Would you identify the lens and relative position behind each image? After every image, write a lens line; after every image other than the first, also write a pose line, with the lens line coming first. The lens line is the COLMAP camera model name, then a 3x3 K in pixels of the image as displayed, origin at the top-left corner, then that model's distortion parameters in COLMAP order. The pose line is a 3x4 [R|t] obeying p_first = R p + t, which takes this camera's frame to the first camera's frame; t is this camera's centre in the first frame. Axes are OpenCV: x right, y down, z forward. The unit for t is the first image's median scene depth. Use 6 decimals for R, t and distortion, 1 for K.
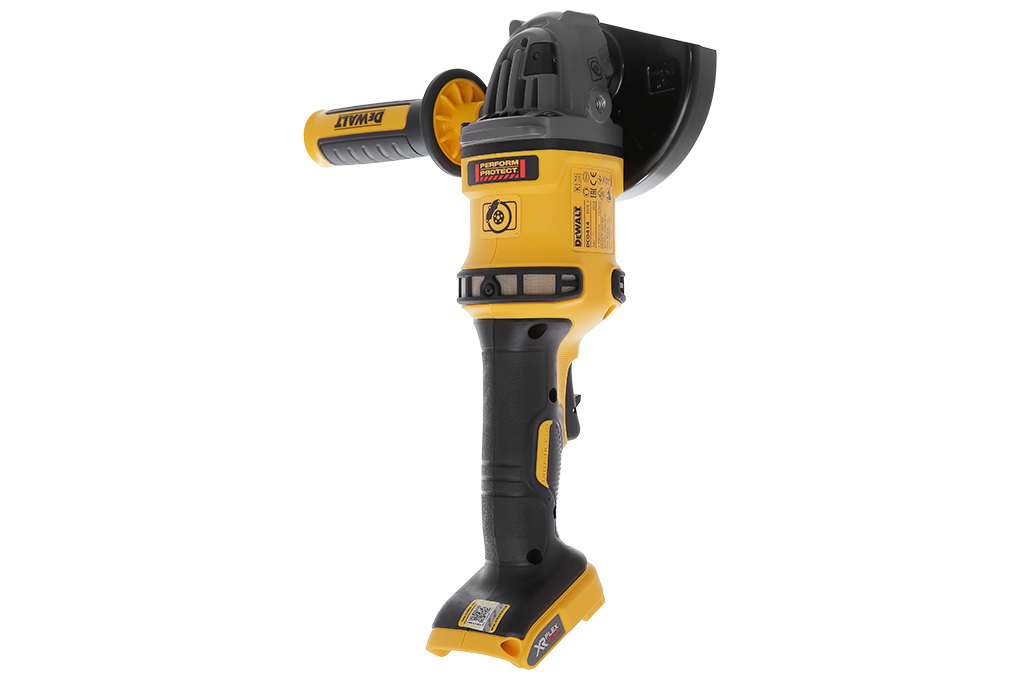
lens RADIAL K [[1511.1, 0, 562.6], [0, 1511.1, 342.0], [0, 0, 1]] dist [-0.017341, -0.036555]
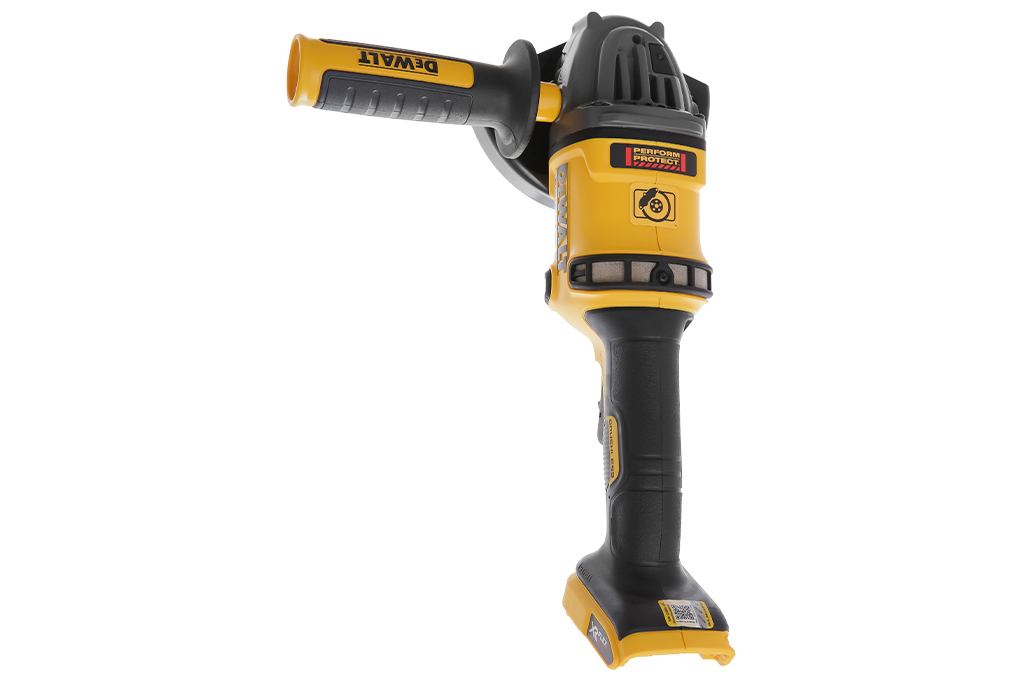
lens RADIAL K [[1511.1, 0, 562.6], [0, 1511.1, 342.0], [0, 0, 1]] dist [-0.017341, -0.036555]
pose [[0.511672, 0.122042, 0.850469, -0.893158], [-0.020327, 0.991303, -0.130022, 0.132971], [-0.858941, 0.049241, 0.509702, 0.558141]]
